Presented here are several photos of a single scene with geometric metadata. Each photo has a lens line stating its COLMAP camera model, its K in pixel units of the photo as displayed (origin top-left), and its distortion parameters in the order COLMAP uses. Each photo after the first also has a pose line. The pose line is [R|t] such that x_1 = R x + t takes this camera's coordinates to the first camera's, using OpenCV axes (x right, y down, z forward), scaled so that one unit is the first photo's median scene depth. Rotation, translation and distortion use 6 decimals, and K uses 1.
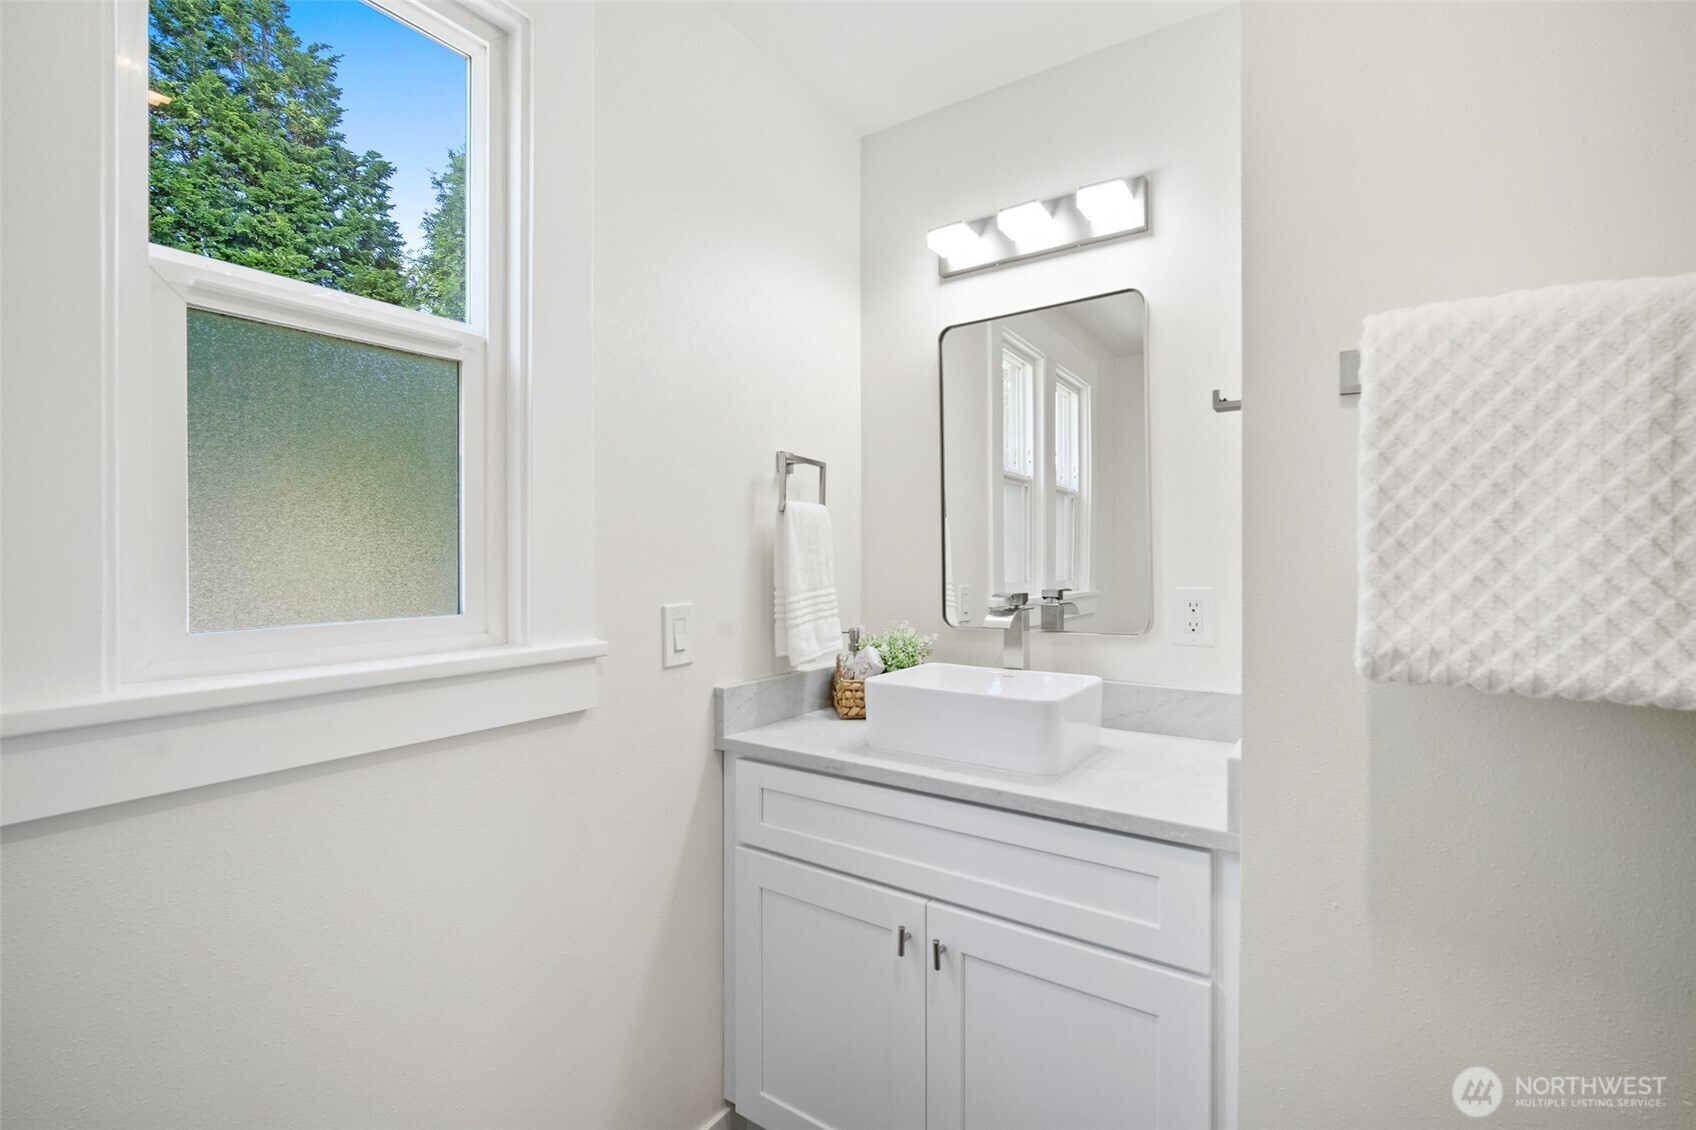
lens RADIAL K [[738.2, 0, 849.0], [0, 738.2, 558.2], [0, 0, 1]] dist [-0.010507, 0.001558]
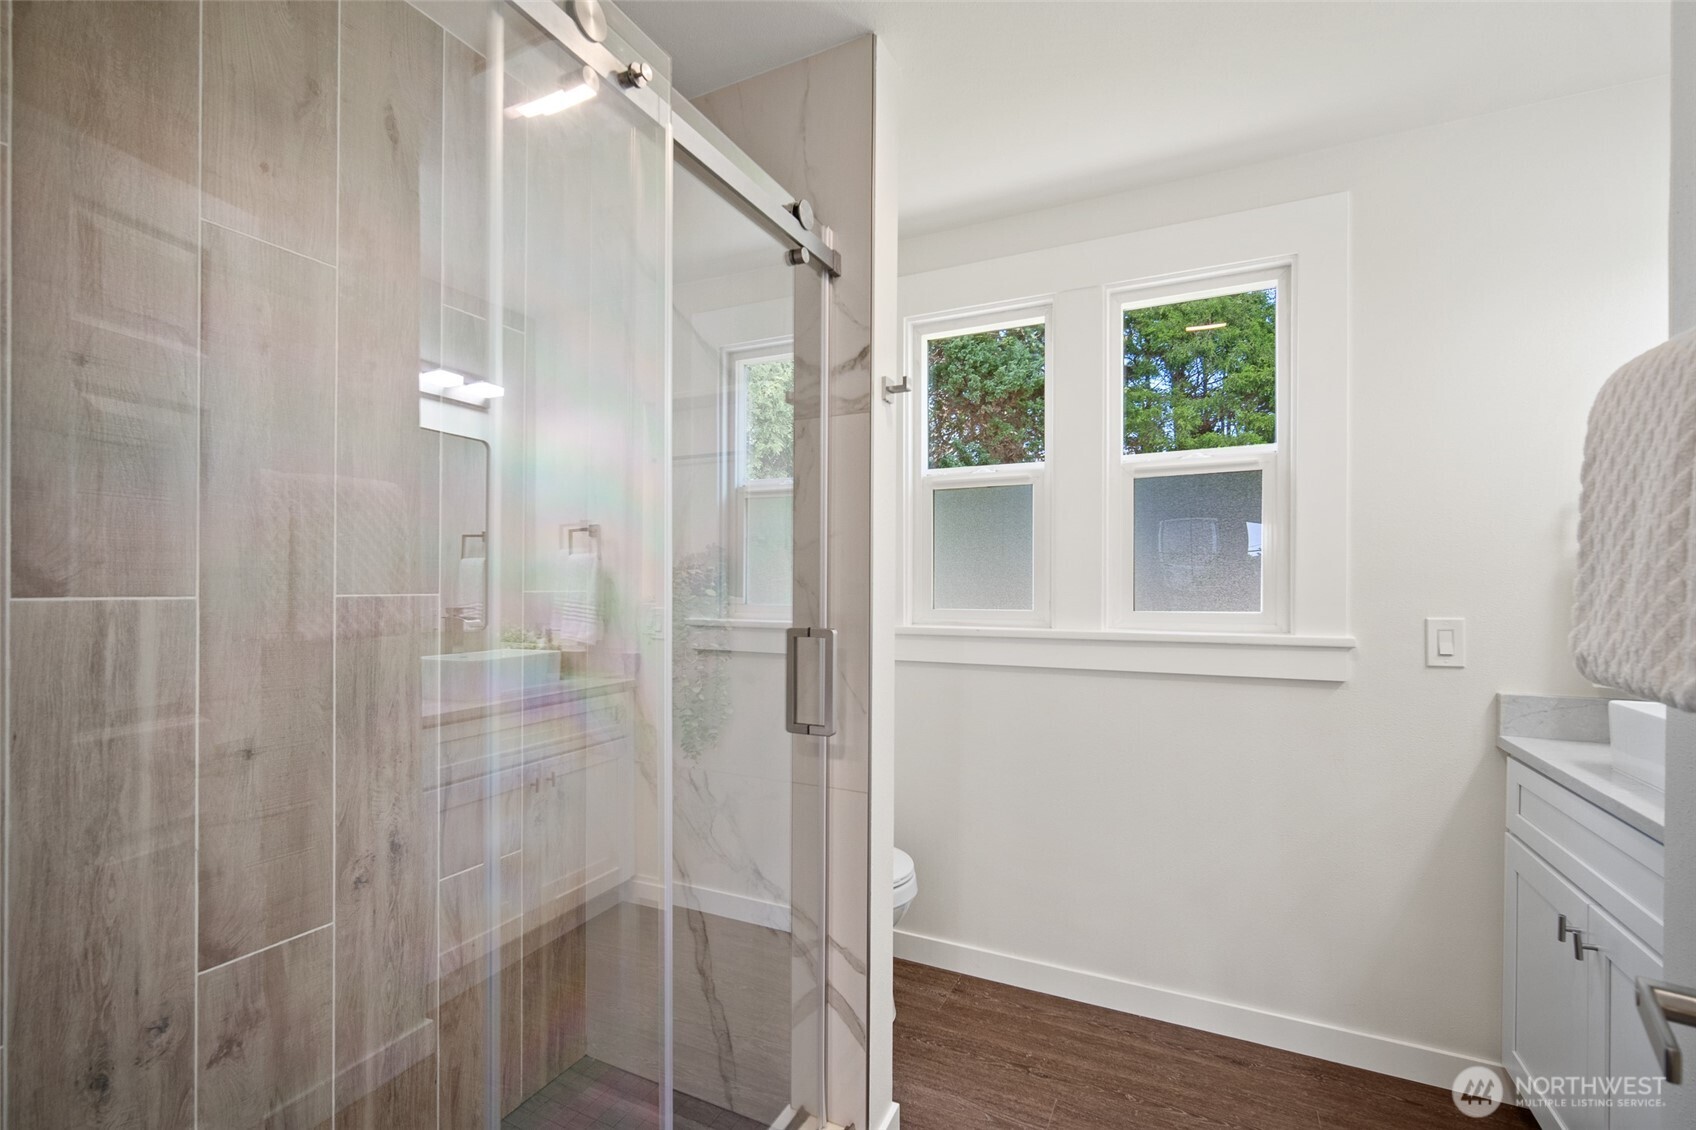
lens RADIAL K [[738.2, 0, 847.4], [0, 738.2, 575.3], [0, 0, 1]] dist [-0.010507, 0.001558]
pose [[0.147399, -0.007177, -0.989051, 0.969626], [-0.007559, 0.999936, -0.008382, 0.007982], [0.989048, 0.008712, 0.147336, -0.221476]]
